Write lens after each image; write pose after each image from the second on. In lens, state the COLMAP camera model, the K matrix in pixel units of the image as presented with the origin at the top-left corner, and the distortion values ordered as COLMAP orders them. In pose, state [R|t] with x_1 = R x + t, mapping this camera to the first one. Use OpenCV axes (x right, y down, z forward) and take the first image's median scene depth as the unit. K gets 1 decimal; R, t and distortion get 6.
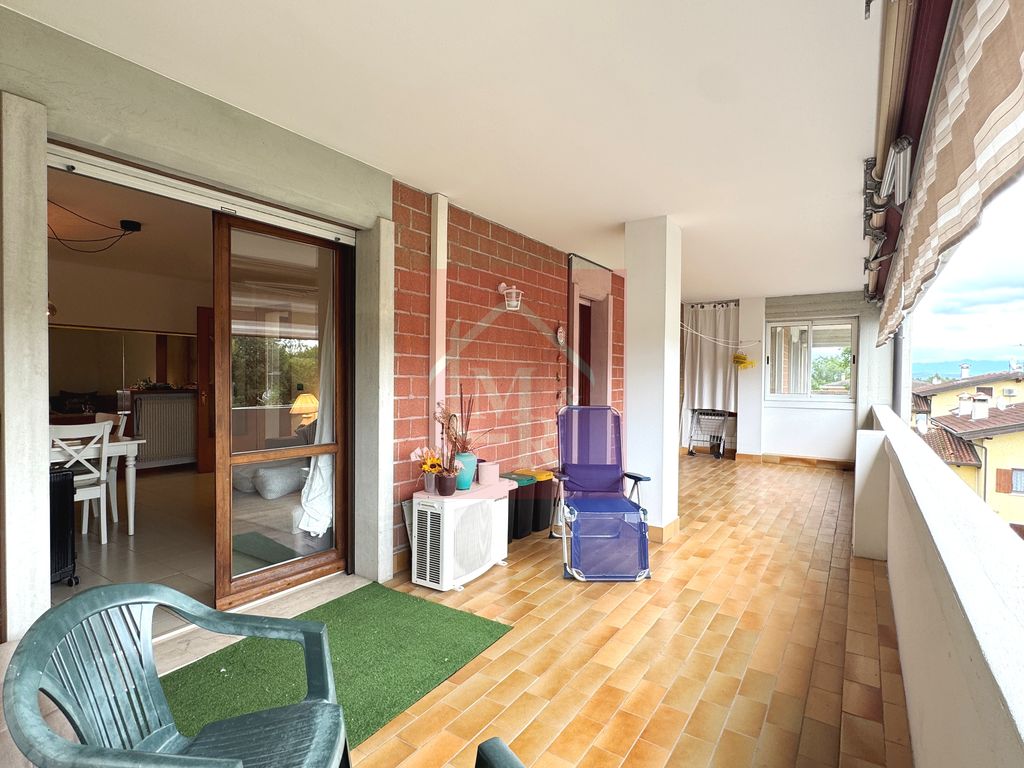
lens RADIAL K [[523.0, 0, 512.8], [0, 523.0, 386.7], [0, 0, 1]] dist [-0.002302, -0.000284]
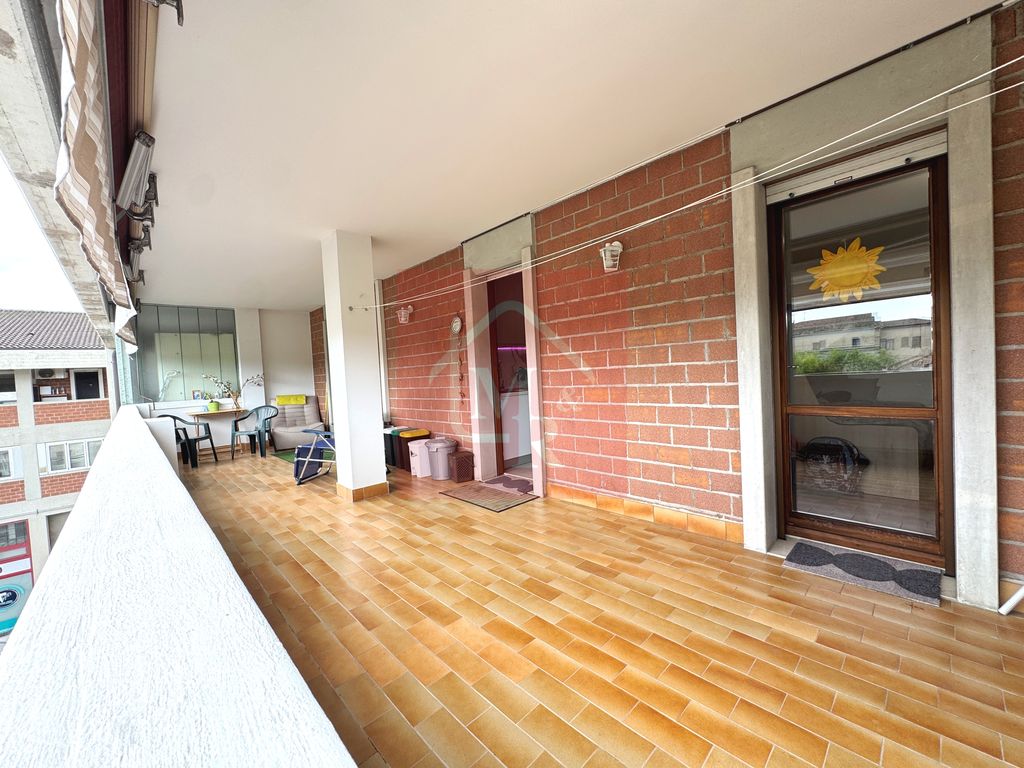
lens RADIAL K [[408.2, 0, 512.8], [0, 408.2, 383.5], [0, 0, 1]] dist [0.001291, 0.000066]
pose [[-0.221576, 0.041721, -0.974250, 1.129359], [0.040732, 0.998608, 0.033501, 0.004090], [0.974292, -0.032260, -0.222967, 1.599206]]
